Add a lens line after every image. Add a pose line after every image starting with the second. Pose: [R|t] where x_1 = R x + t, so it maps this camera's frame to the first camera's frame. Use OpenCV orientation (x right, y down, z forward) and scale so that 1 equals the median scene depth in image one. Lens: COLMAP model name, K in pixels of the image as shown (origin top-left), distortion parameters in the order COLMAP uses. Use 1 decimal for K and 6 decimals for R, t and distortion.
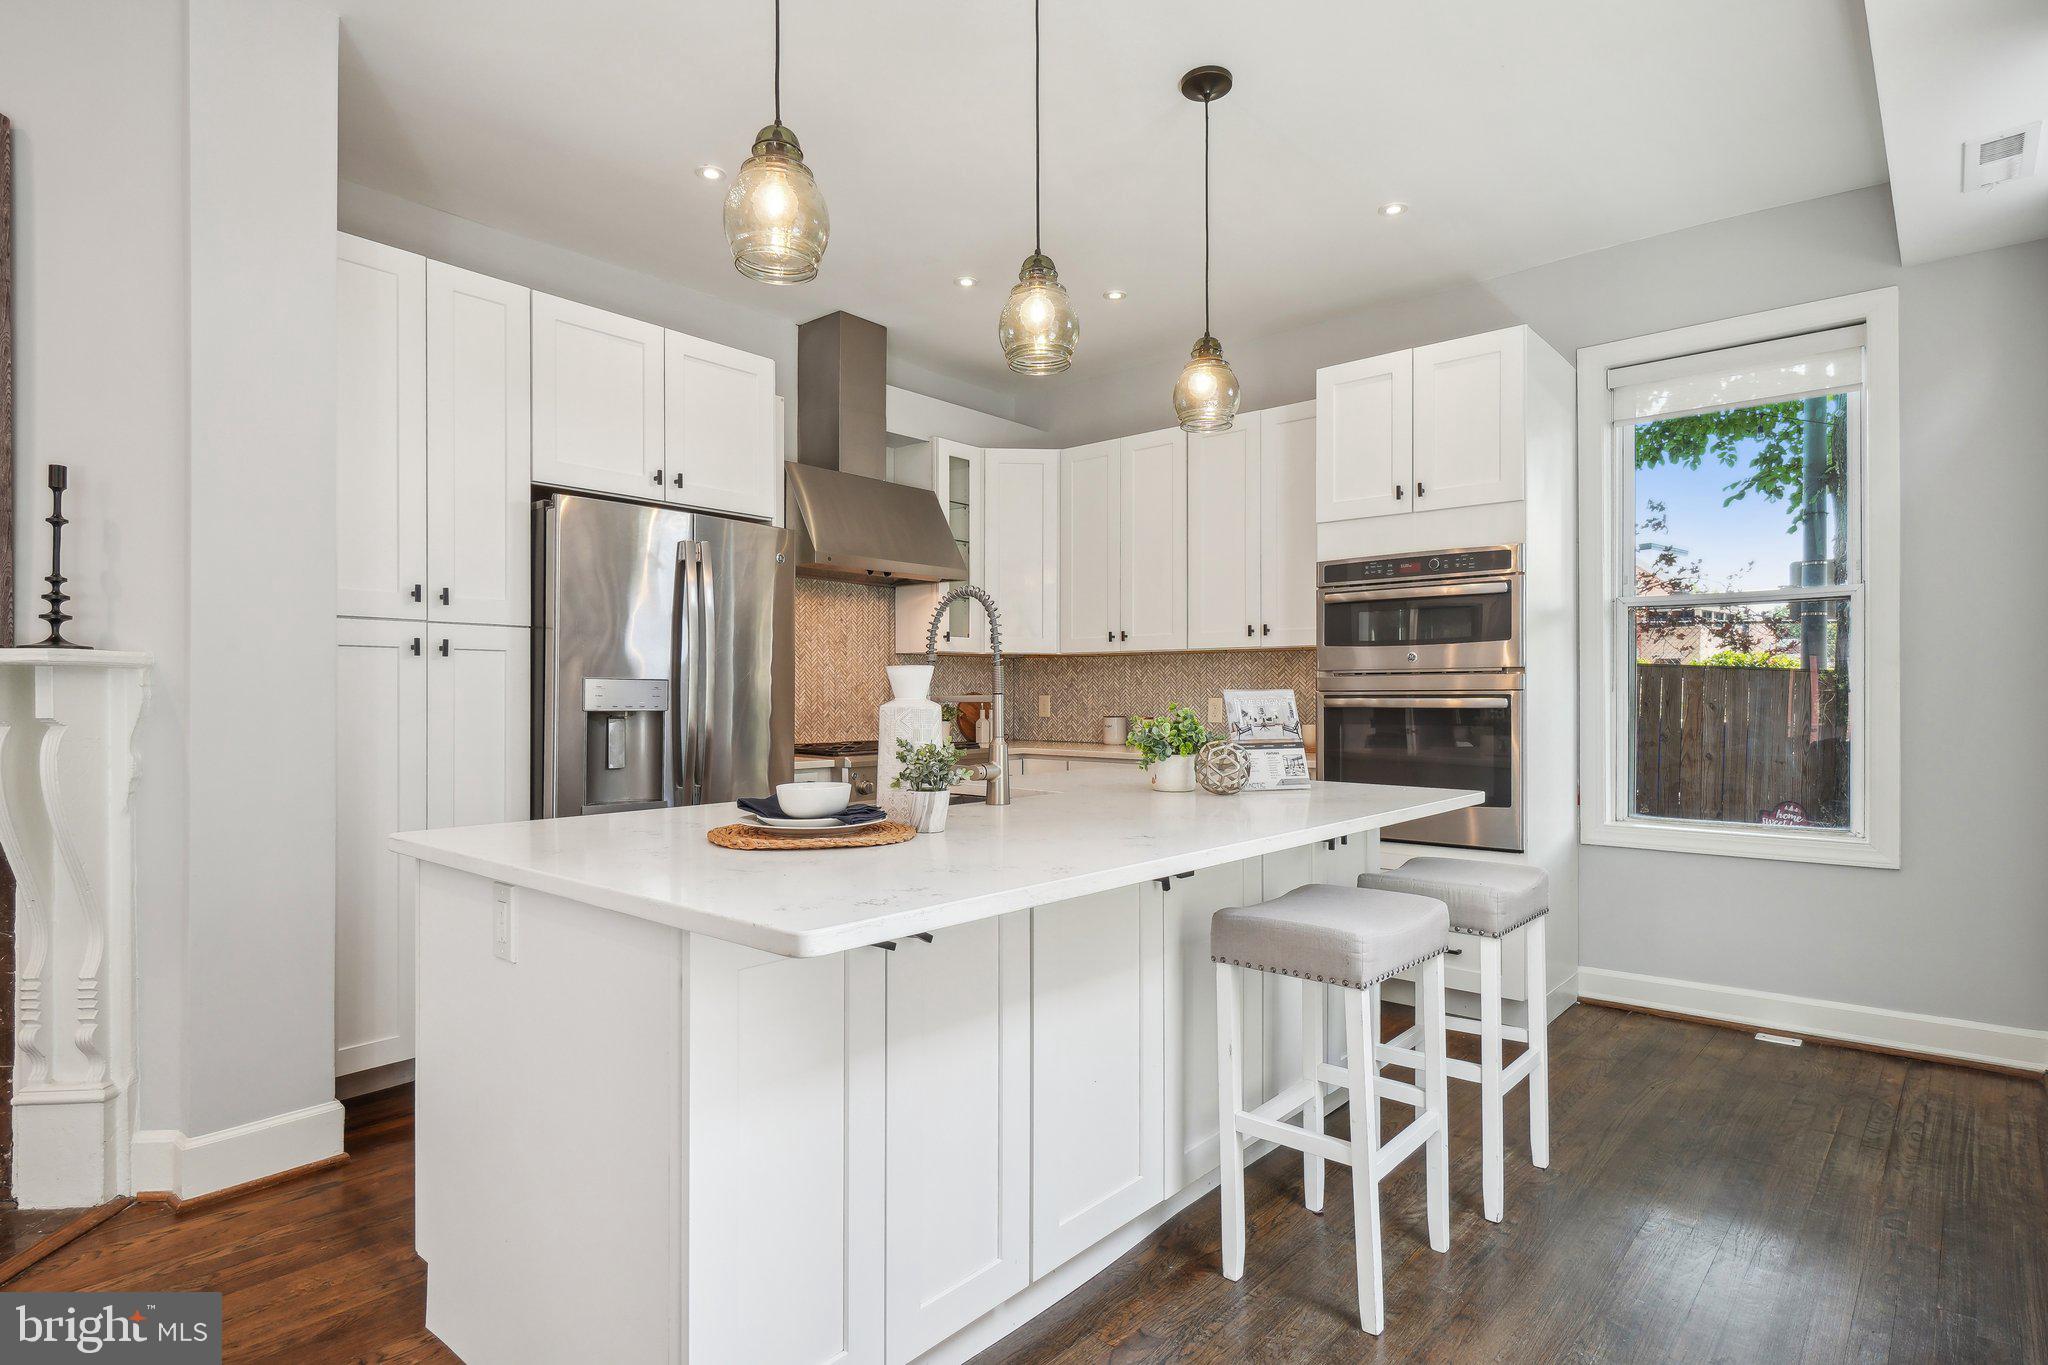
lens RADIAL K [[1048.4, 0, 1033.6], [0, 1048.4, 702.6], [0, 0, 1]] dist [0.016527, -0.011642]
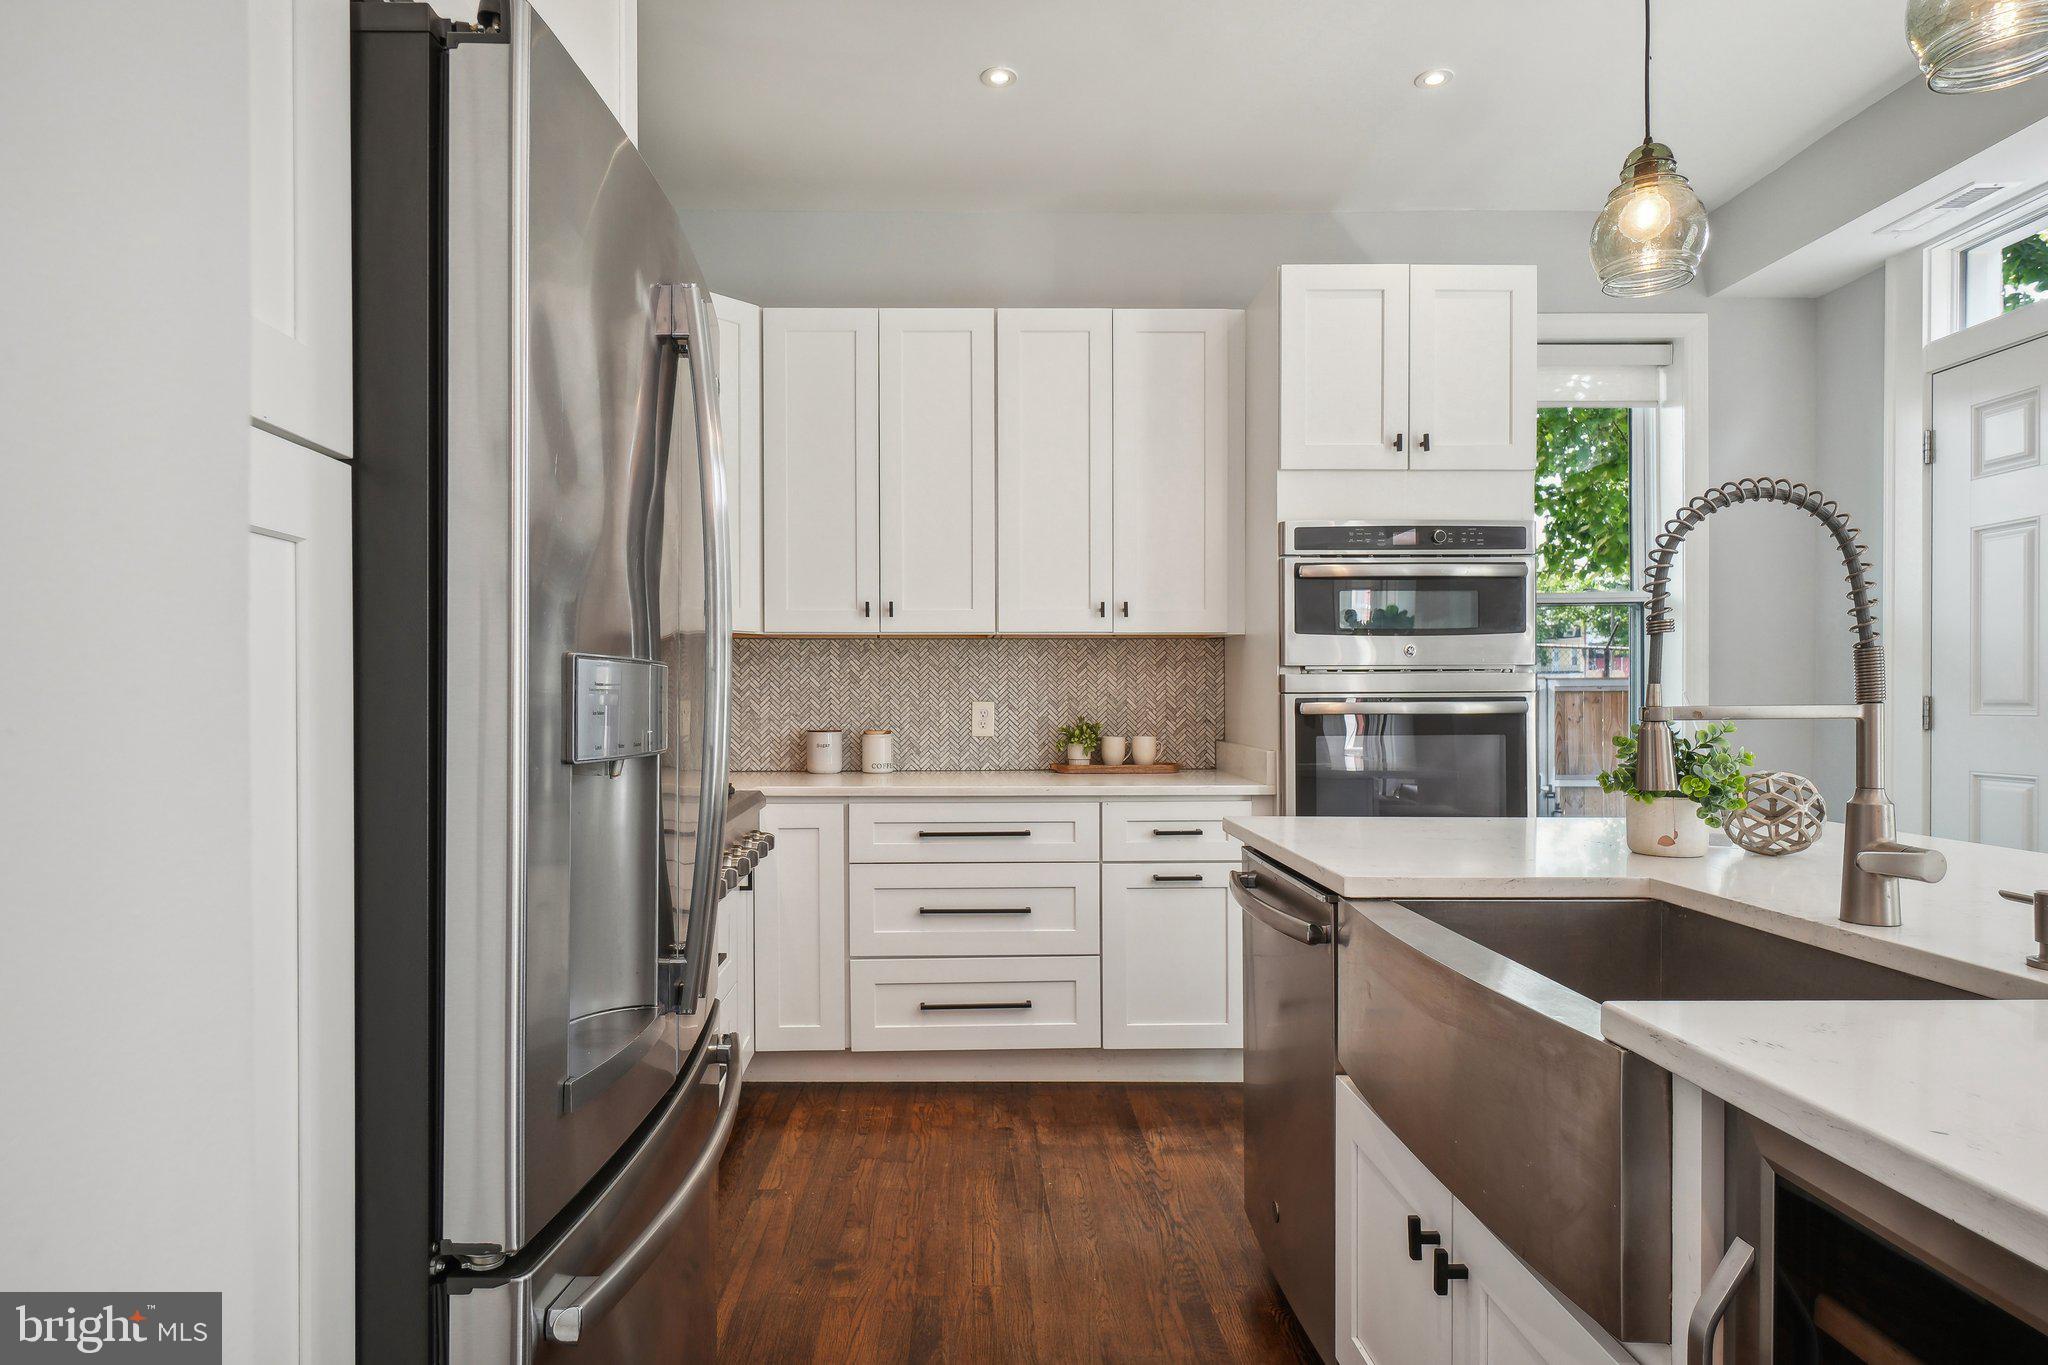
lens RADIAL K [[1138.0, 0, 969.0], [0, 1138.0, 699.6], [0, 0, 1]] dist [0.034499, 0.000169]
pose [[0.745362, -0.002507, 0.666655, -0.508470], [0.005676, 0.999981, -0.002586, -0.005710], [-0.666636, 0.005712, 0.745362, 0.612198]]
